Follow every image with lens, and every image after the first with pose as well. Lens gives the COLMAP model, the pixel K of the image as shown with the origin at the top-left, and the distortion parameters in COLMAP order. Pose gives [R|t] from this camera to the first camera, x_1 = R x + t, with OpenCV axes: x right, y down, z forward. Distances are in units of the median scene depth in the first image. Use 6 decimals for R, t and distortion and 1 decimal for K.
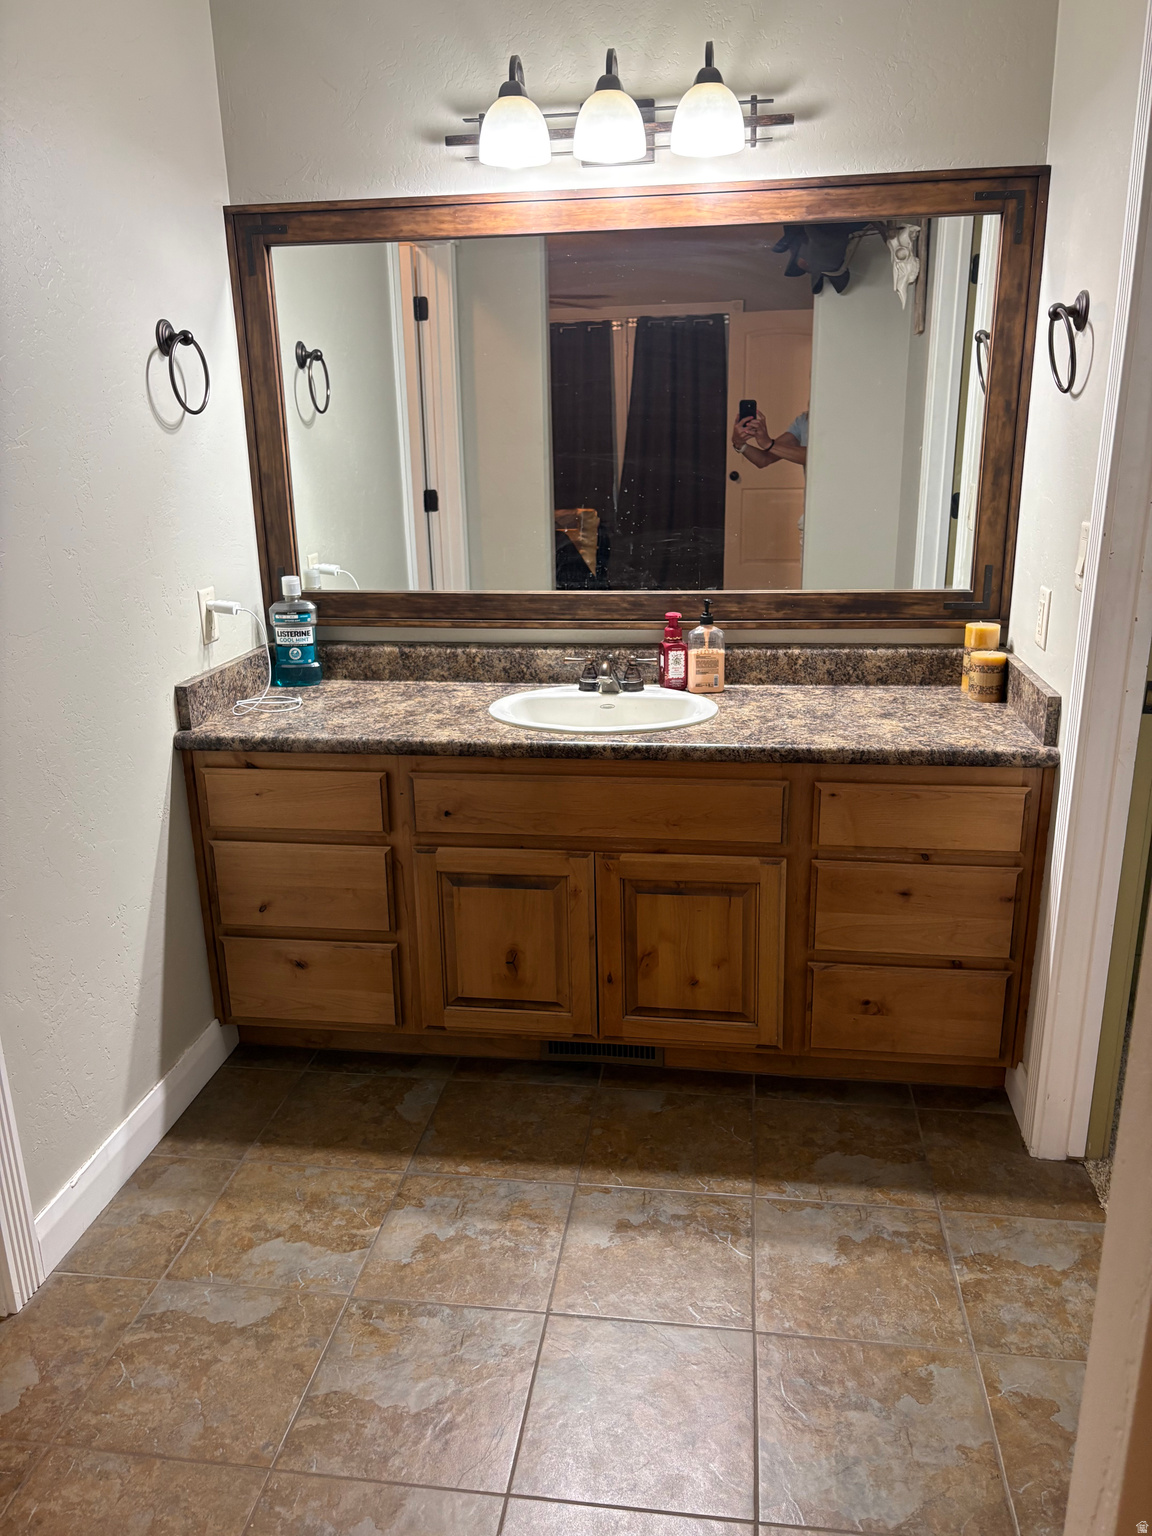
lens RADIAL K [[1169.2, 0, 561.8], [0, 1169.2, 755.8], [0, 0, 1]] dist [0.035761, -0.033795]
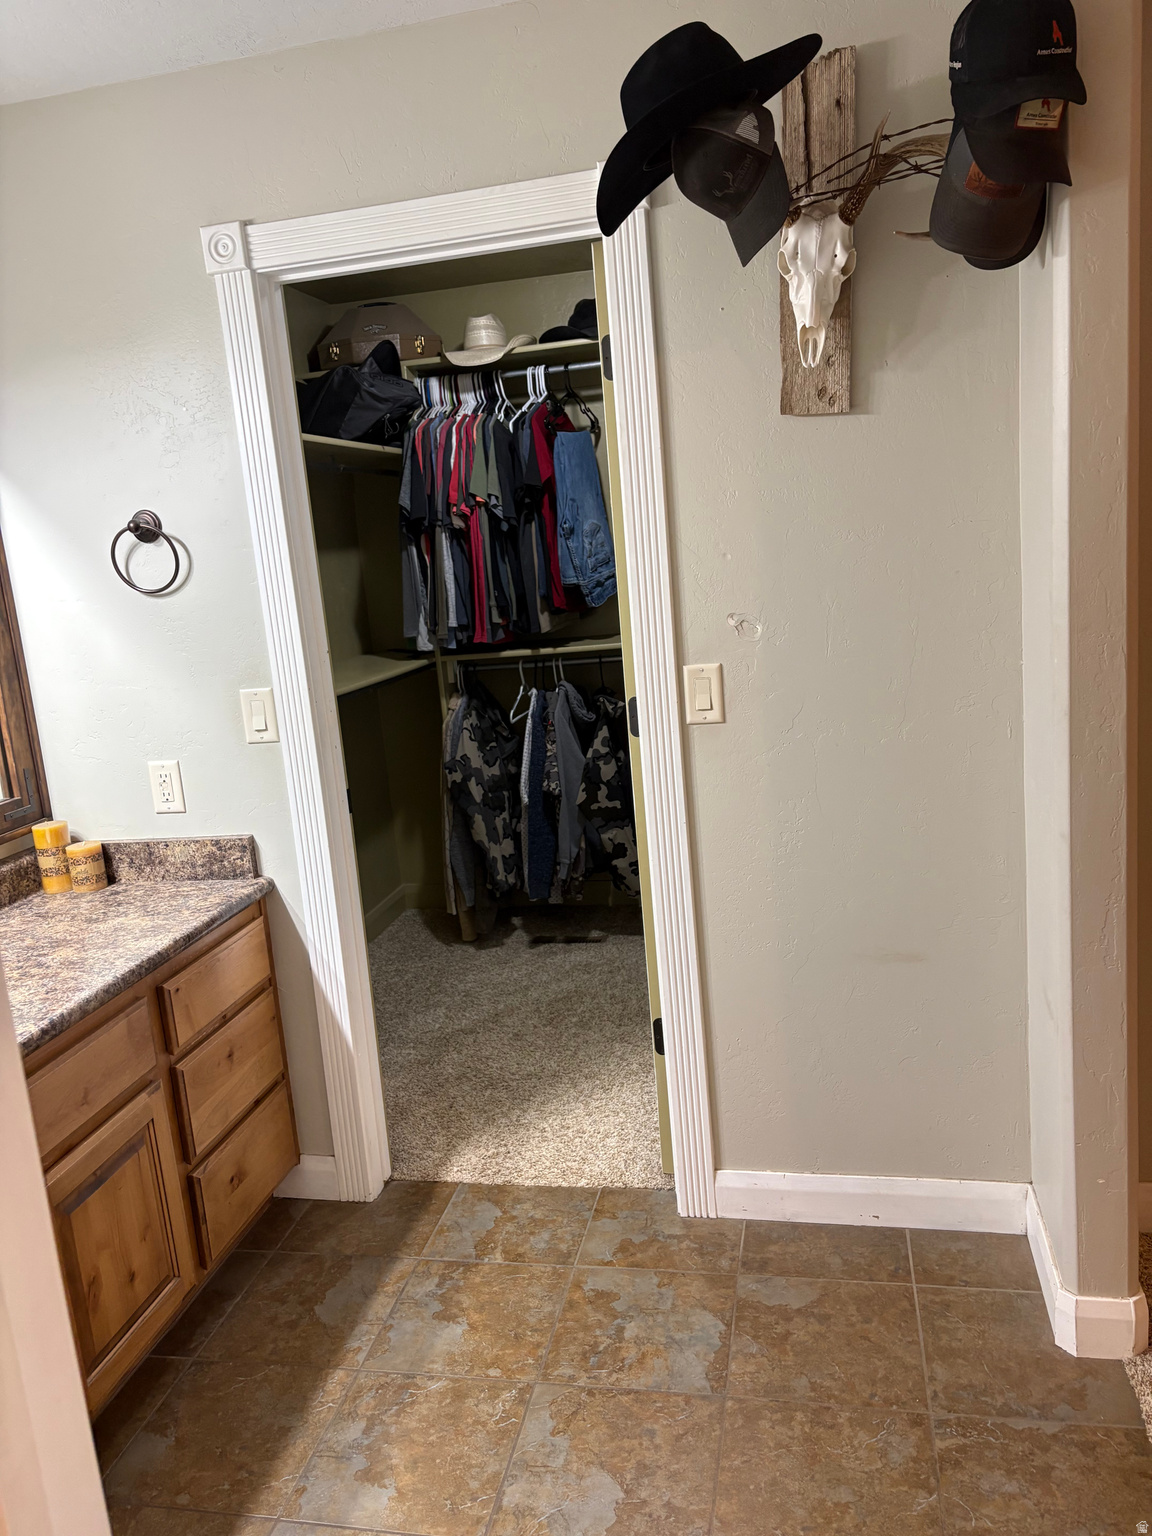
lens RADIAL K [[1169.2, 0, 575.2], [0, 1169.2, 775.8], [0, 0, 1]] dist [0.035761, -0.033795]
pose [[0.058234, -0.177029, 0.982481, -0.648795], [0.358881, 0.922072, 0.144872, -0.147427], [-0.931565, 0.344157, 0.117228, 0.499505]]
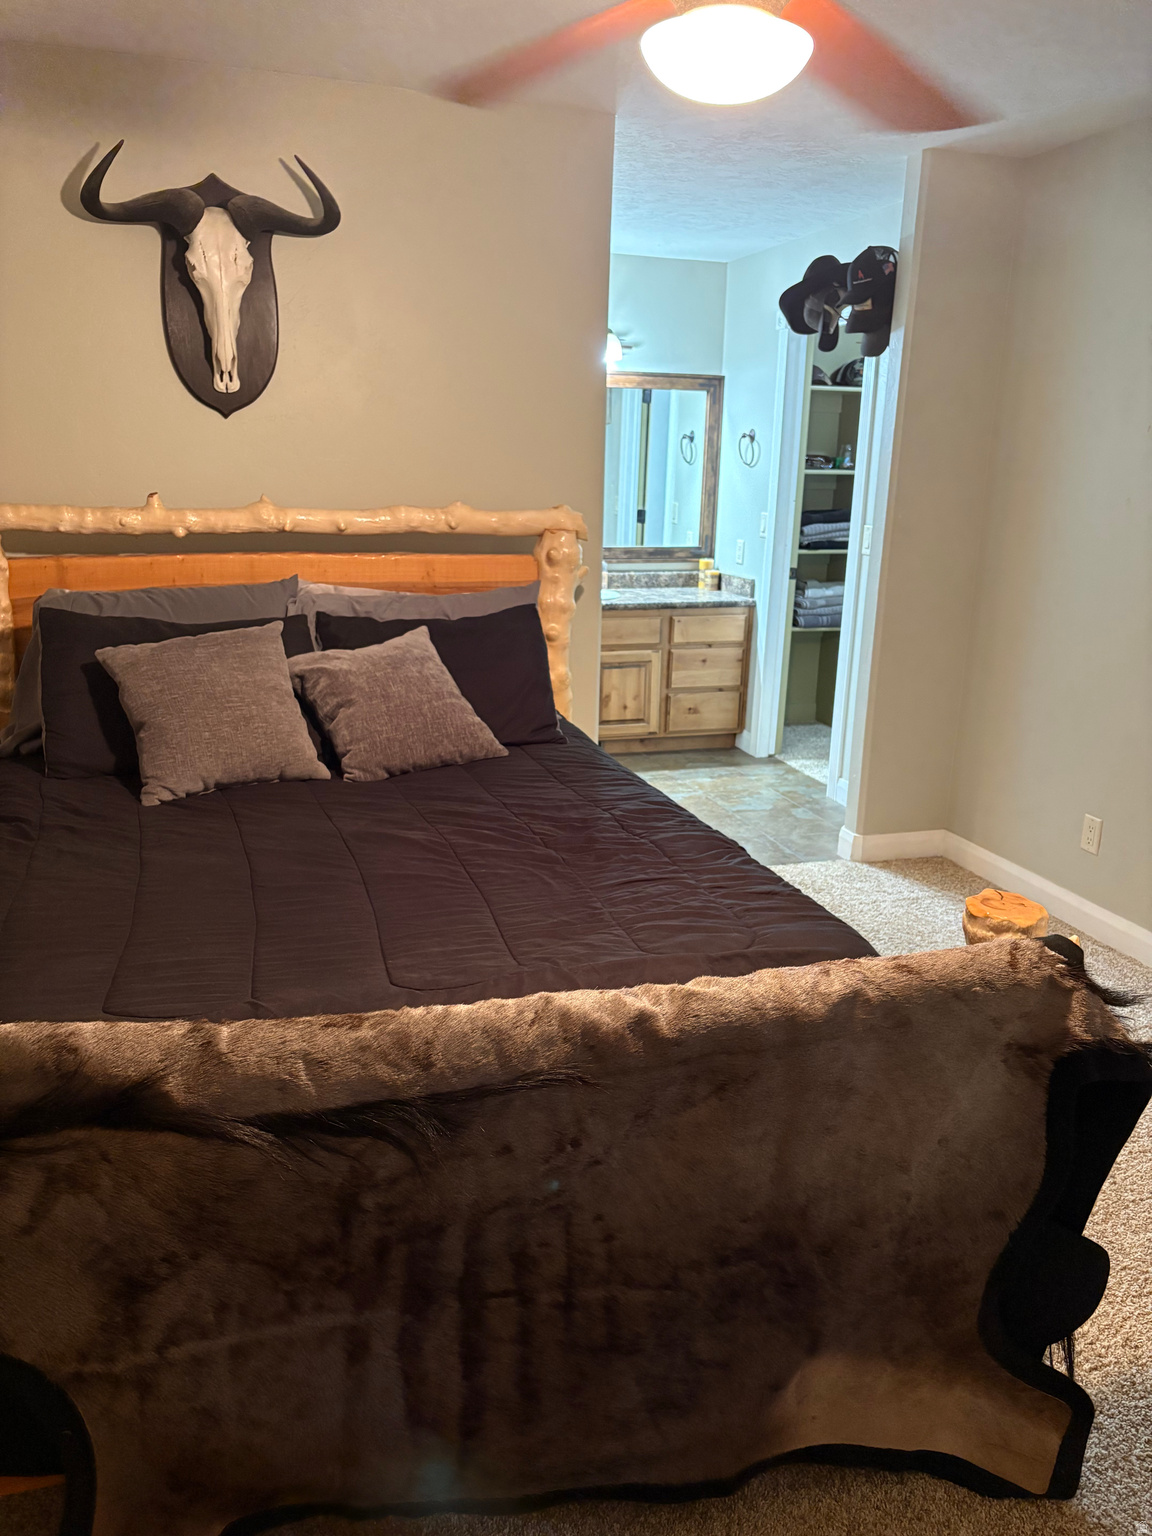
lens RADIAL K [[1169.2, 0, 565.2], [0, 1169.2, 774.5], [0, 0, 1]] dist [0.035761, -0.033795]
pose [[0.899062, -0.079474, 0.430547, -1.057383], [0.086051, 0.996282, 0.004213, 0.318235], [-0.429281, 0.033261, 0.902558, -1.112832]]
